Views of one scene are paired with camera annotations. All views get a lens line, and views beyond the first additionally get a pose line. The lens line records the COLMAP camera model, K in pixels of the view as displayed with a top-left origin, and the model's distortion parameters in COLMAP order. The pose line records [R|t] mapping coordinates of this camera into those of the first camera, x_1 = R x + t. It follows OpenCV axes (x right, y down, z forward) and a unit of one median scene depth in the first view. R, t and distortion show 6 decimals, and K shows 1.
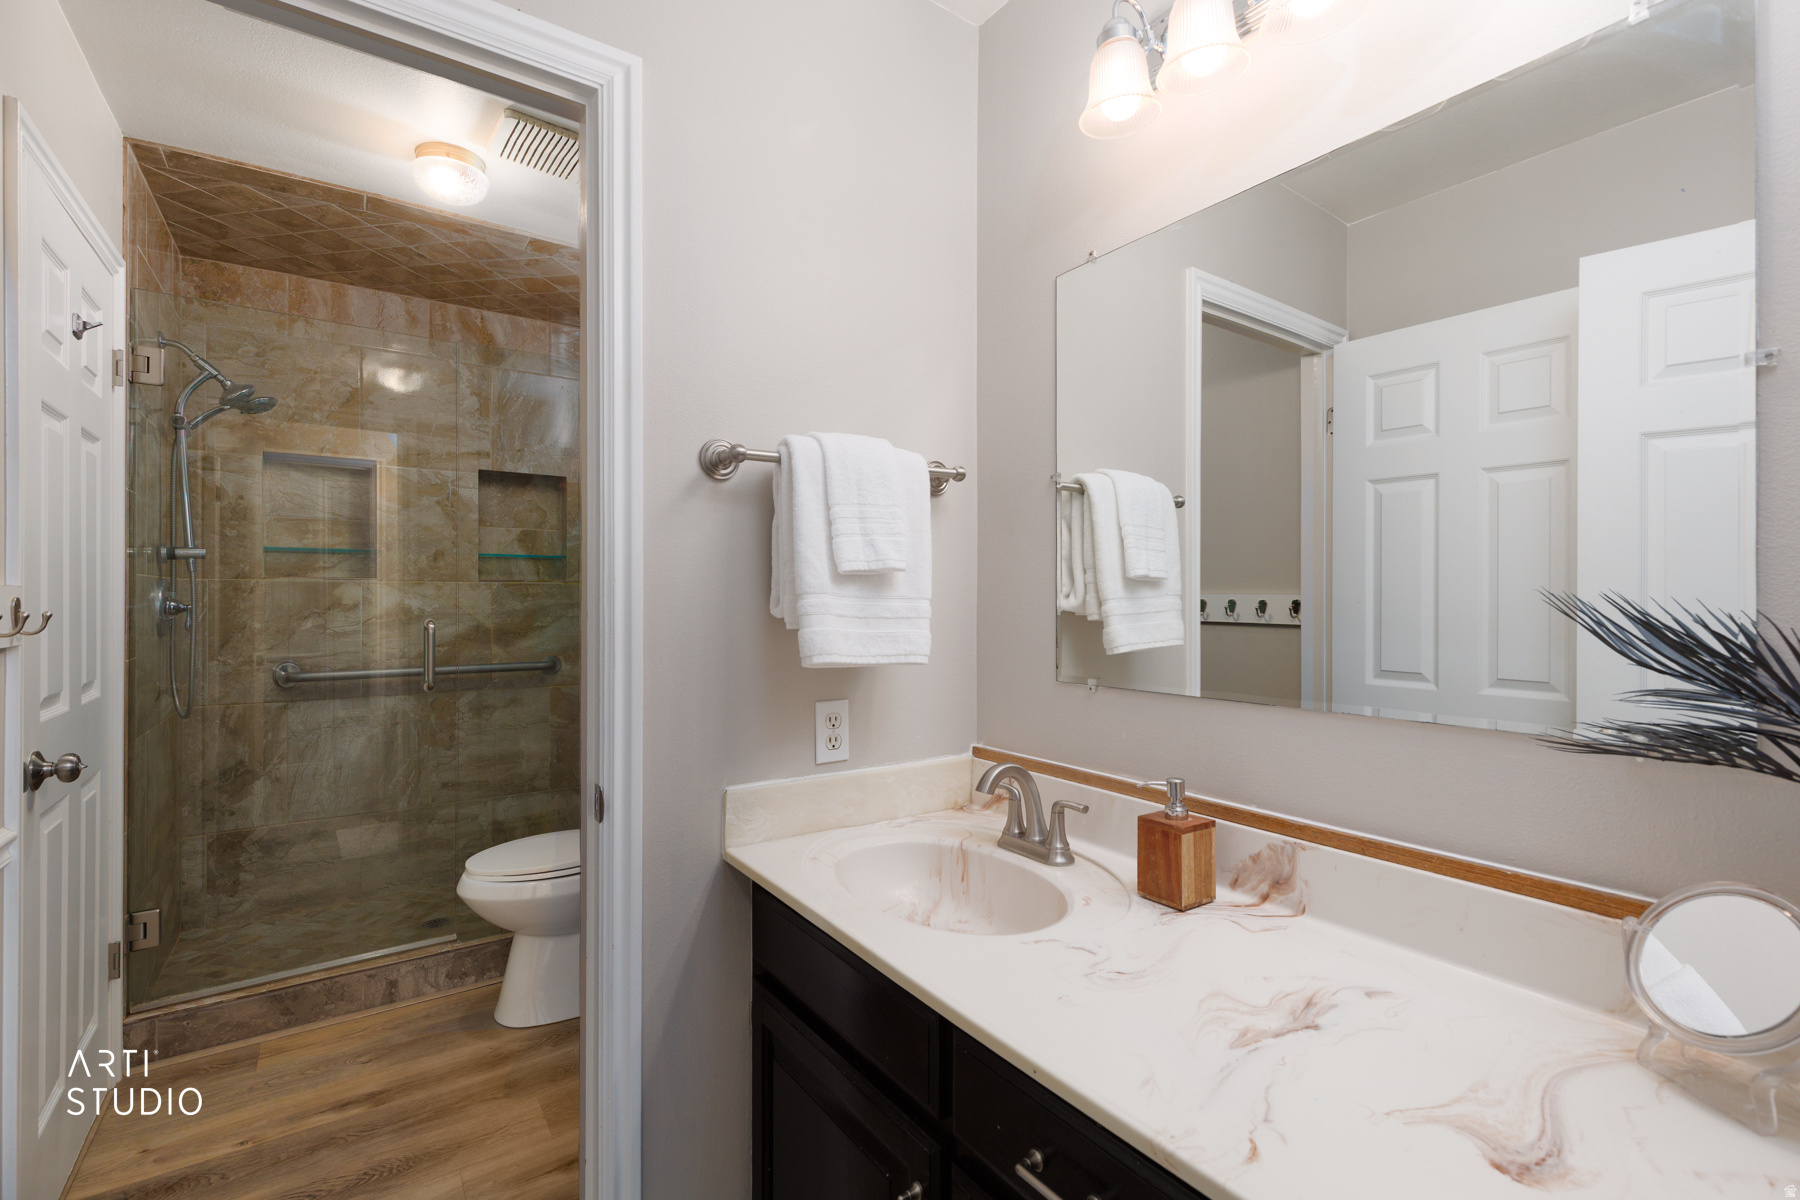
lens RADIAL K [[815.9, 0, 892.1], [0, 815.9, 603.2], [0, 0, 1]] dist [0.013047, 0.000046]
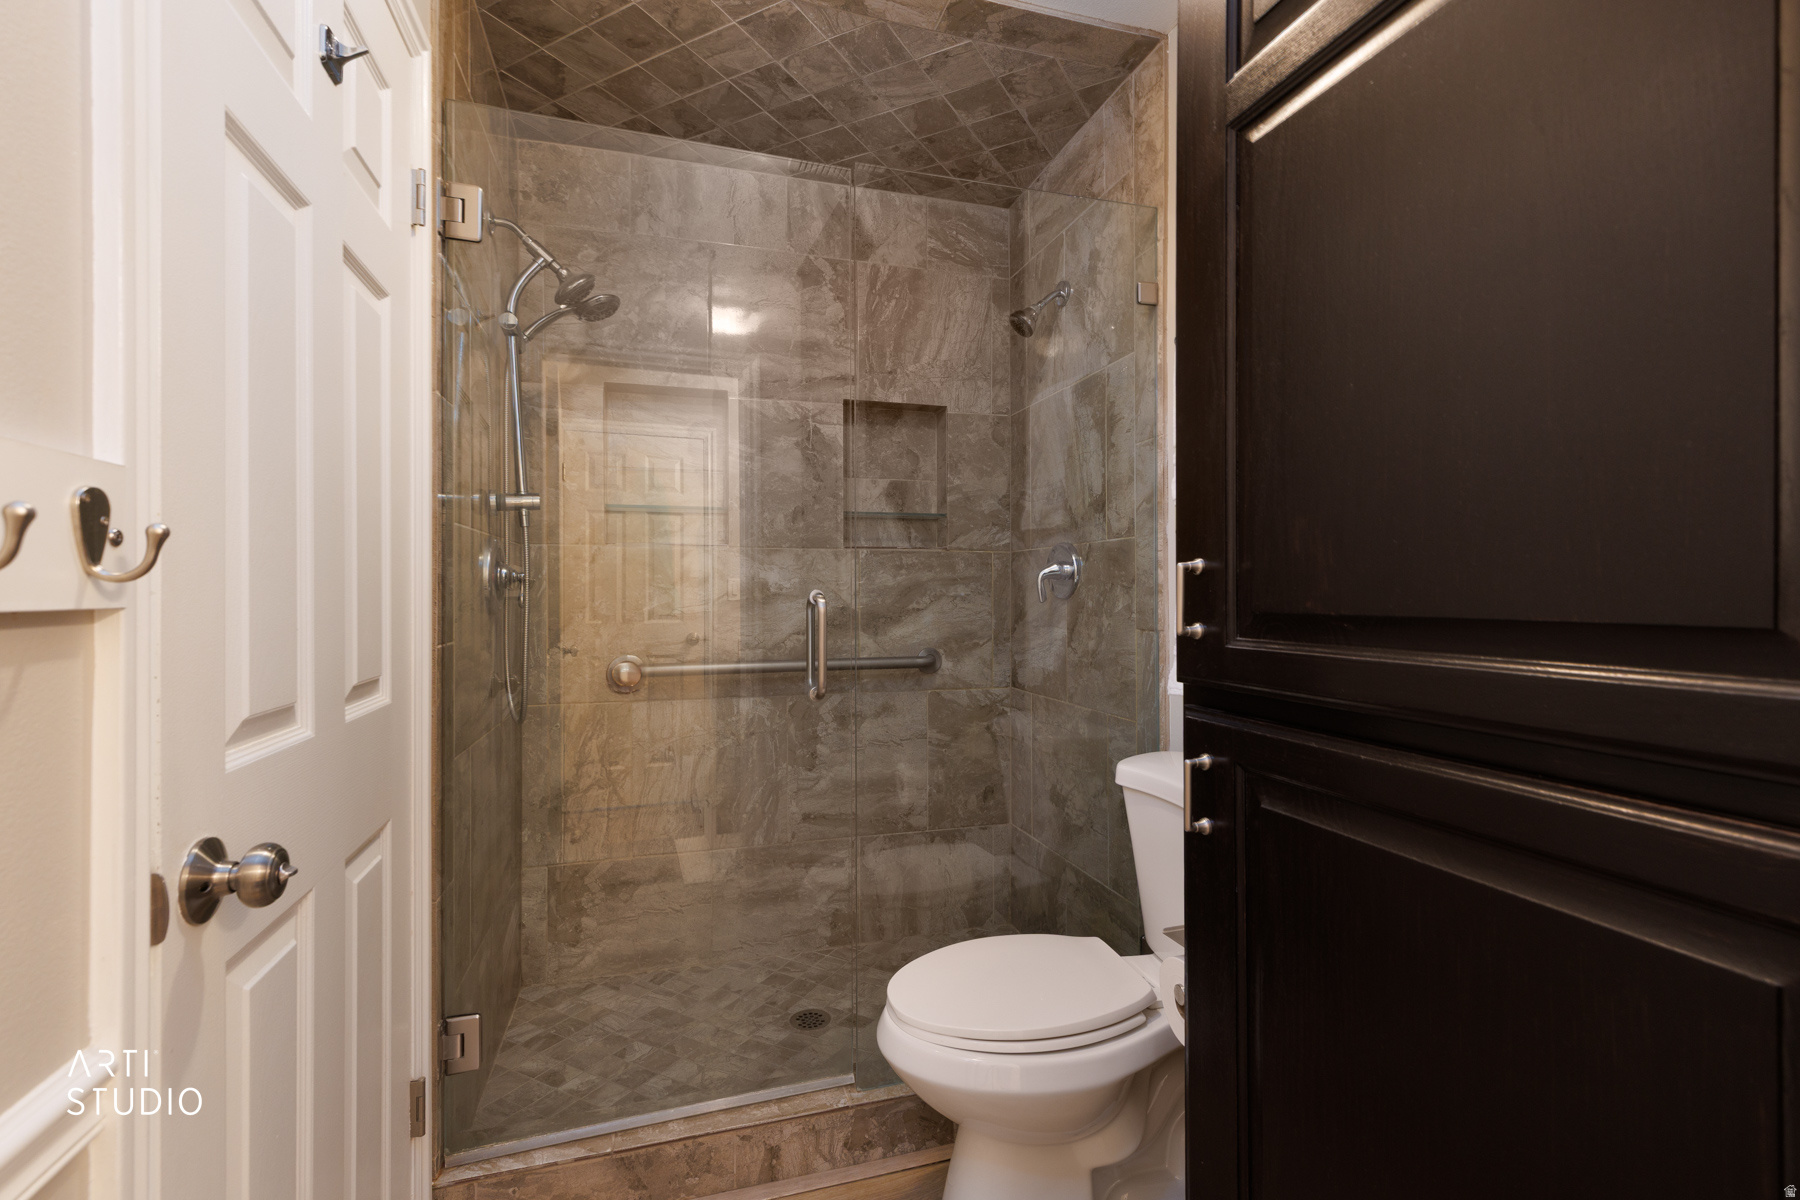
lens RADIAL K [[815.9, 0, 892.1], [0, 815.9, 603.2], [0, 0, 1]] dist [0.013047, 0.000046]
pose [[0.950914, 0.001599, -0.309450, -0.263840], [0.000475, 0.999978, 0.006629, 0.021576], [0.309454, -0.006451, 0.950893, 0.344051]]
